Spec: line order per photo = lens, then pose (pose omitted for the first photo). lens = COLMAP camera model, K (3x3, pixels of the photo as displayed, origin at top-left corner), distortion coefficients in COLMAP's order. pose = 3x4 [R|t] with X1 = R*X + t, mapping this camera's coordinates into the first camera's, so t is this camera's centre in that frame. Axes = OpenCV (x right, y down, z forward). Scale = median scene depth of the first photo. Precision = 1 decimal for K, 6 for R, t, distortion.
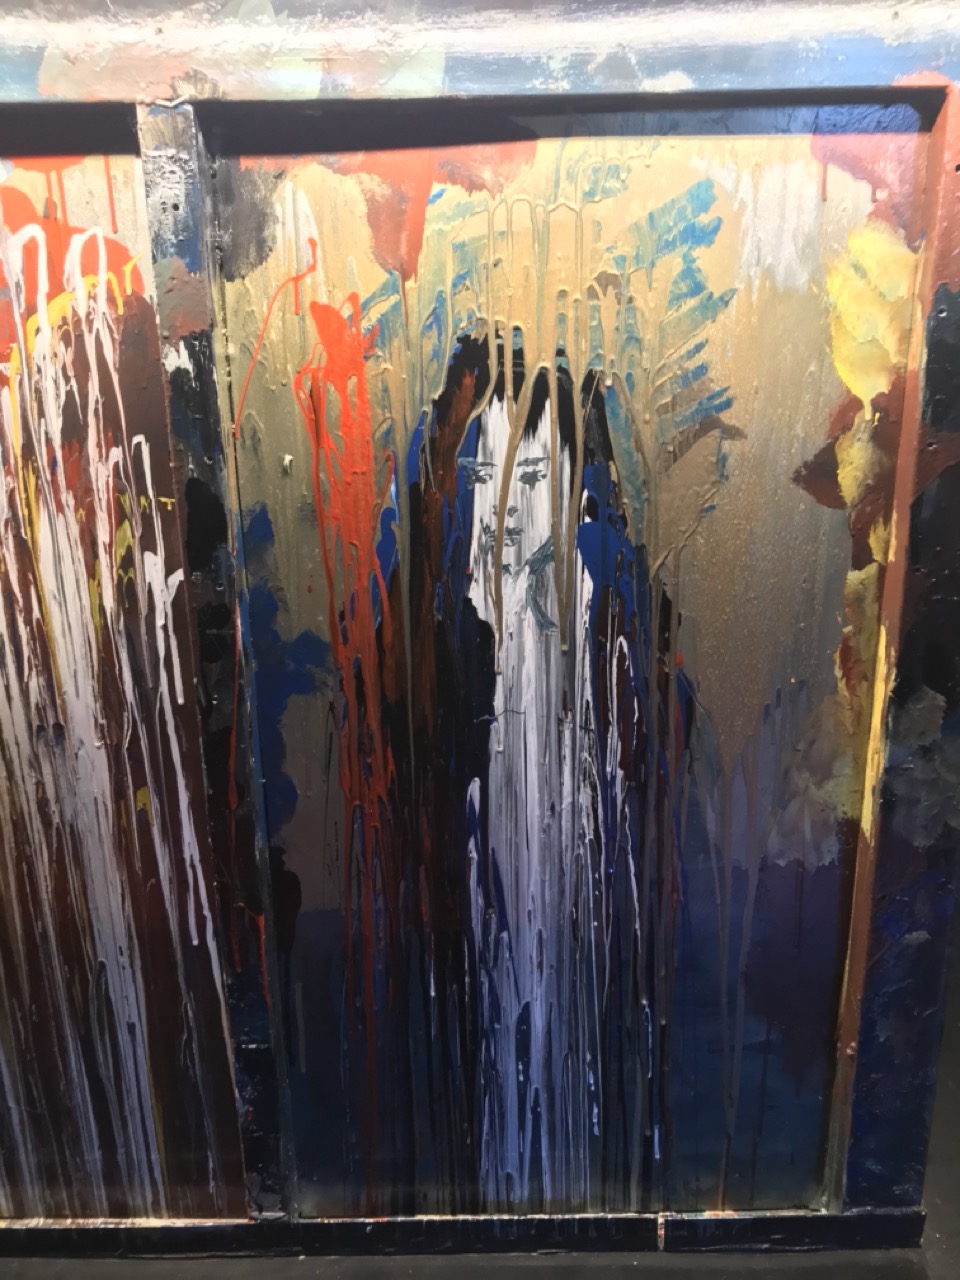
lens RADIAL K [[1067.4, 0, 505.3], [0, 1067.4, 628.3], [0, 0, 1]] dist [0.026823, -0.037344]
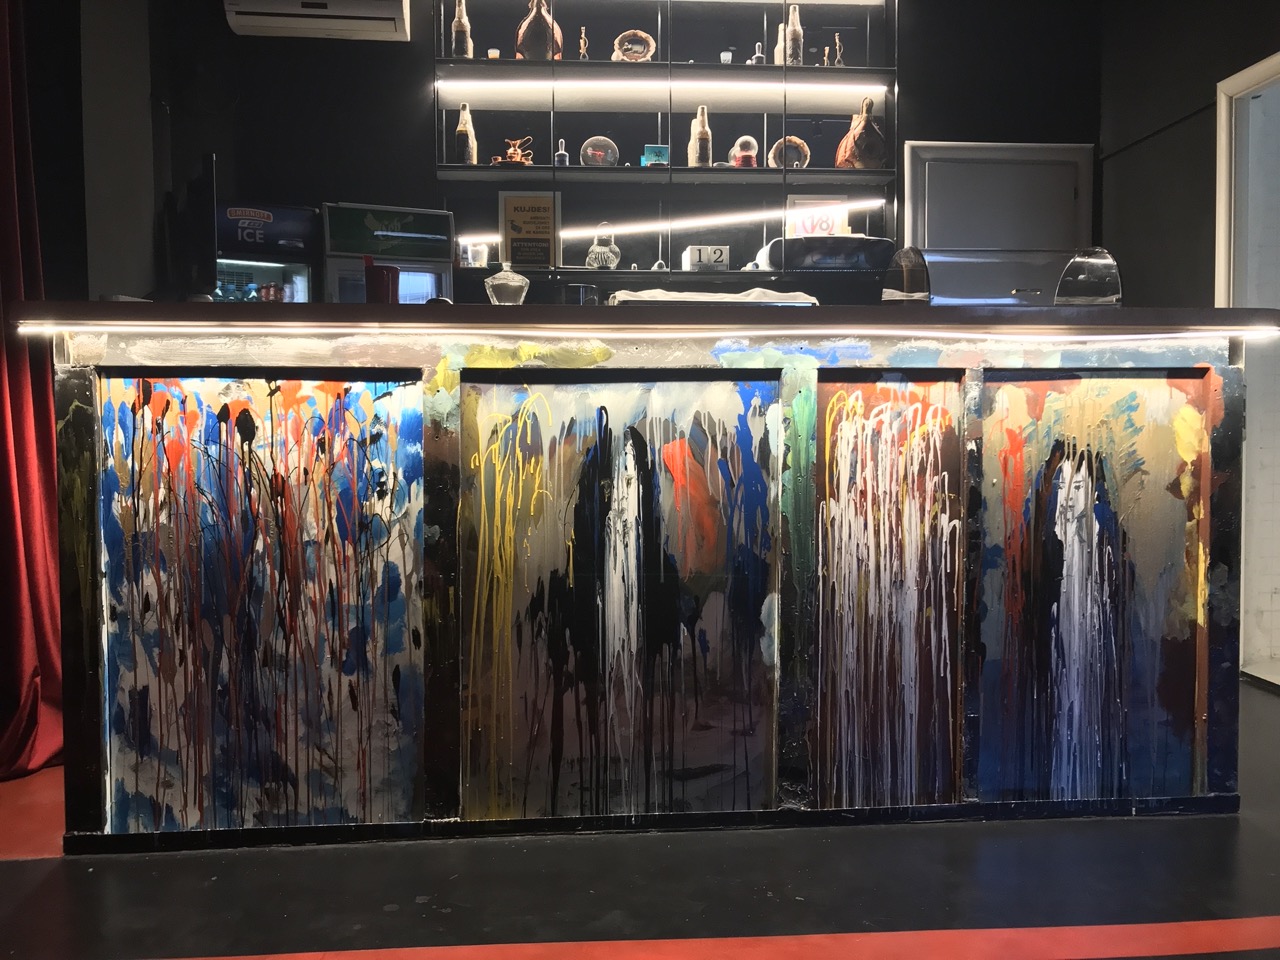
lens RADIAL K [[1067.4, 0, 626.7], [0, 1067.4, 450.1], [0, 0, 1]] dist [0.026823, -0.037344]
pose [[0.997607, 0.008585, 0.068599, -1.323353], [0.009731, 0.964945, -0.262270, 0.482265], [-0.068446, 0.262310, 0.962553, -1.633377]]
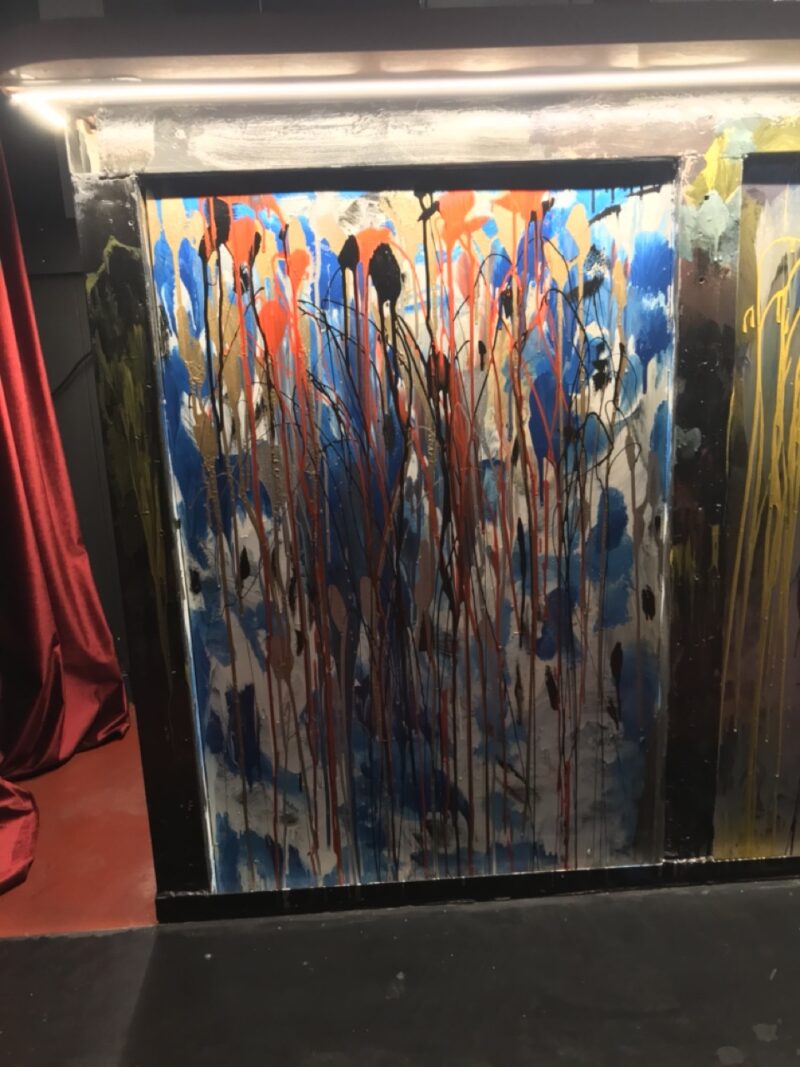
lens RADIAL K [[889.8, 0, 410.1], [0, 889.8, 532.7], [0, 0, 1]] dist [0.026823, -0.037344]
pose [[0.999026, -0.035472, 0.026230, -2.072507], [0.037635, 0.995479, -0.087208, 0.231425], [-0.023018, 0.088110, 0.995845, -0.367455]]
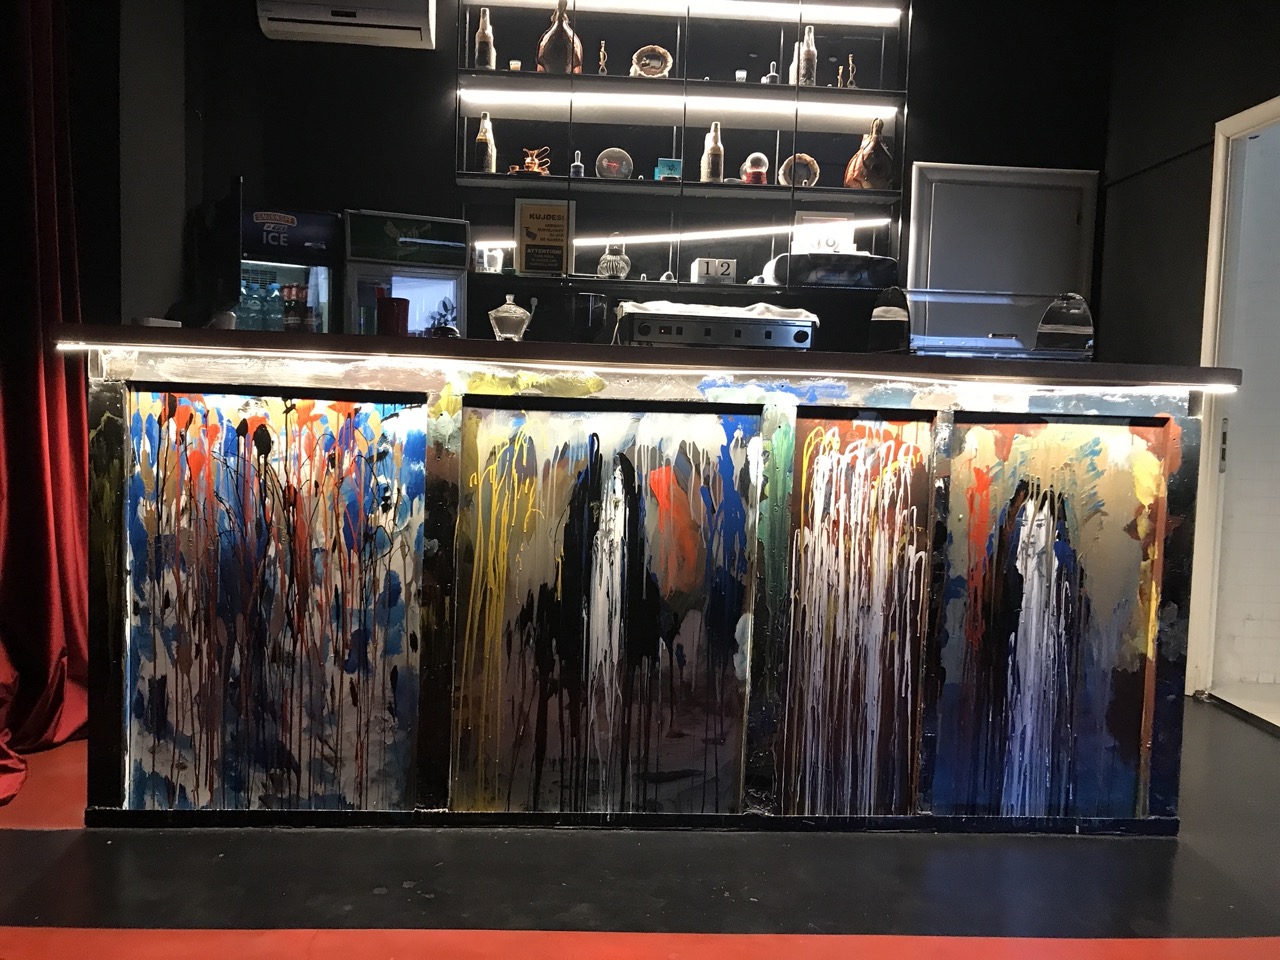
lens RADIAL K [[1067.4, 0, 626.9], [0, 1067.4, 451.6], [0, 0, 1]] dist [0.026823, -0.037344]
pose [[0.997645, 0.045890, 0.050985, -1.258483], [-0.032403, 0.970388, -0.239369, 0.404439], [-0.060459, 0.237153, 0.969589, -1.850387]]
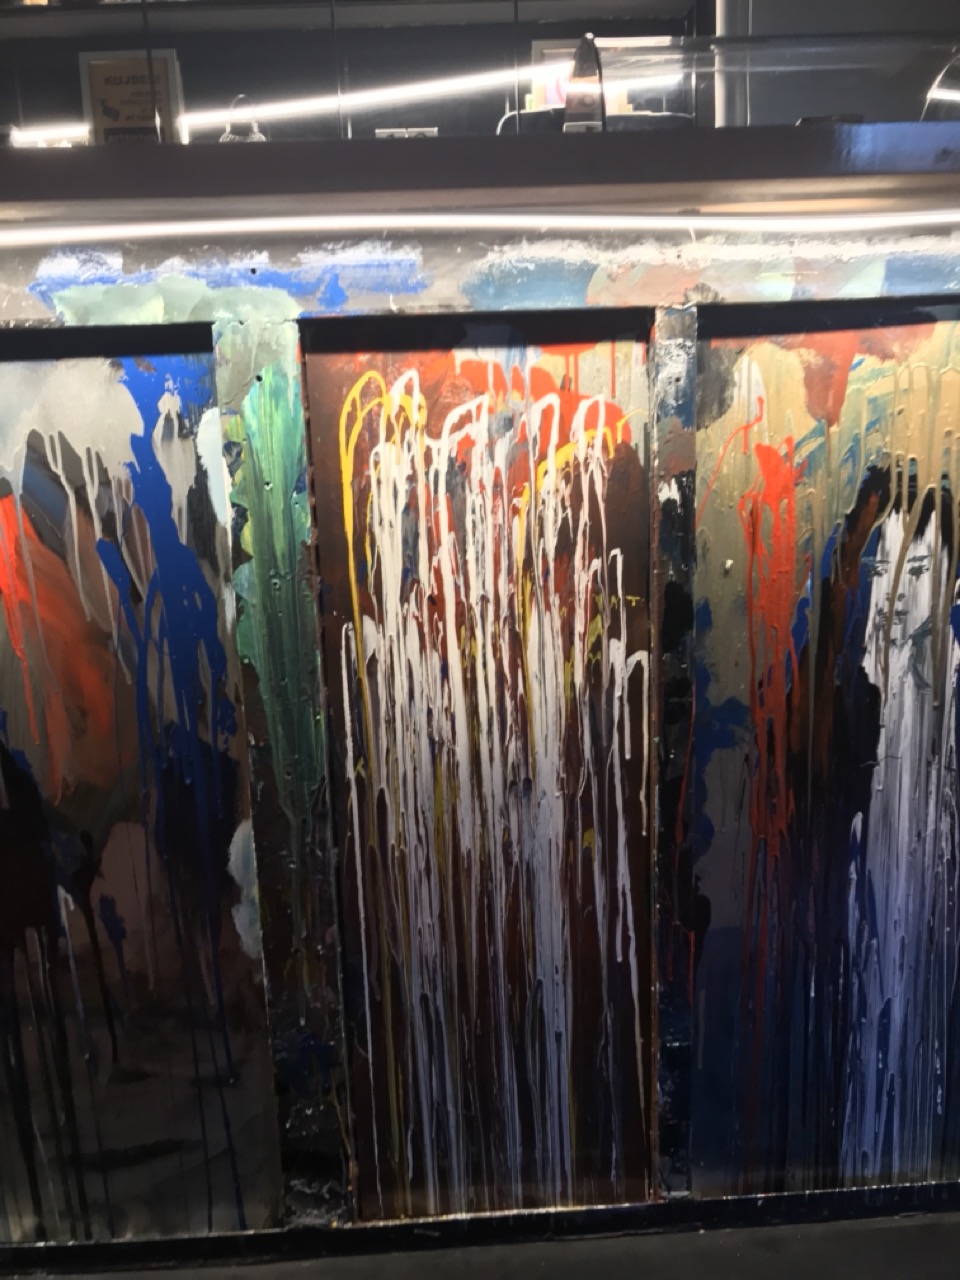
lens RADIAL K [[1067.4, 0, 490.0], [0, 1067.4, 617.9], [0, 0, 1]] dist [0.026823, -0.037344]
pose [[0.998920, -0.033097, 0.032595, -0.513214], [0.035445, 0.996605, -0.074315, -0.007116], [-0.030025, 0.075390, 0.996702, -0.255771]]
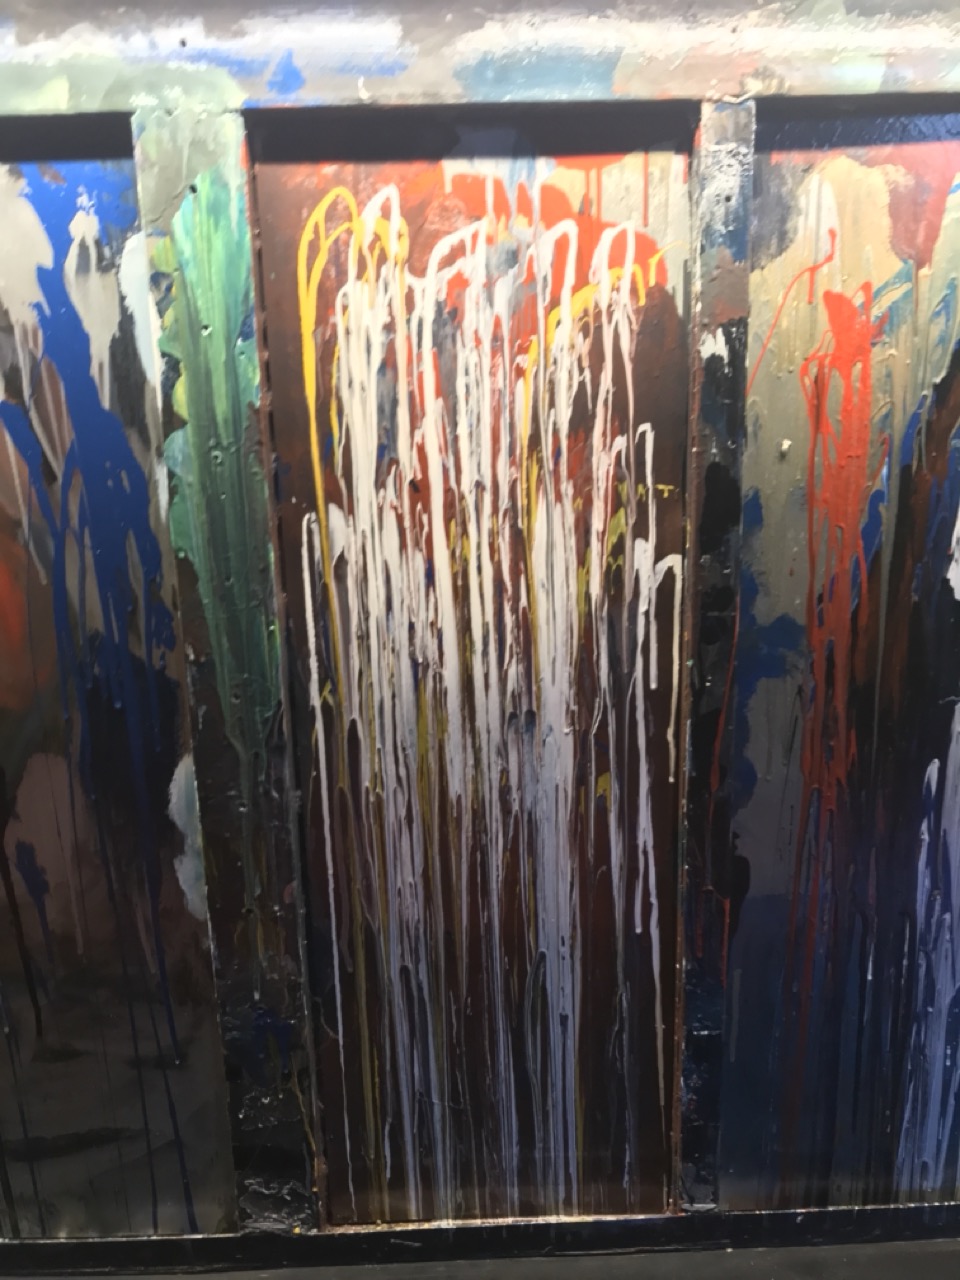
lens RADIAL K [[1067.4, 0, 496.4], [0, 1067.4, 638.5], [0, 0, 1]] dist [0.026823, -0.037344]
pose [[0.999774, -0.018257, 0.010917, -0.476704], [0.018628, 0.999219, -0.034843, 0.056572], [-0.010272, 0.035038, 0.999333, -0.018663]]
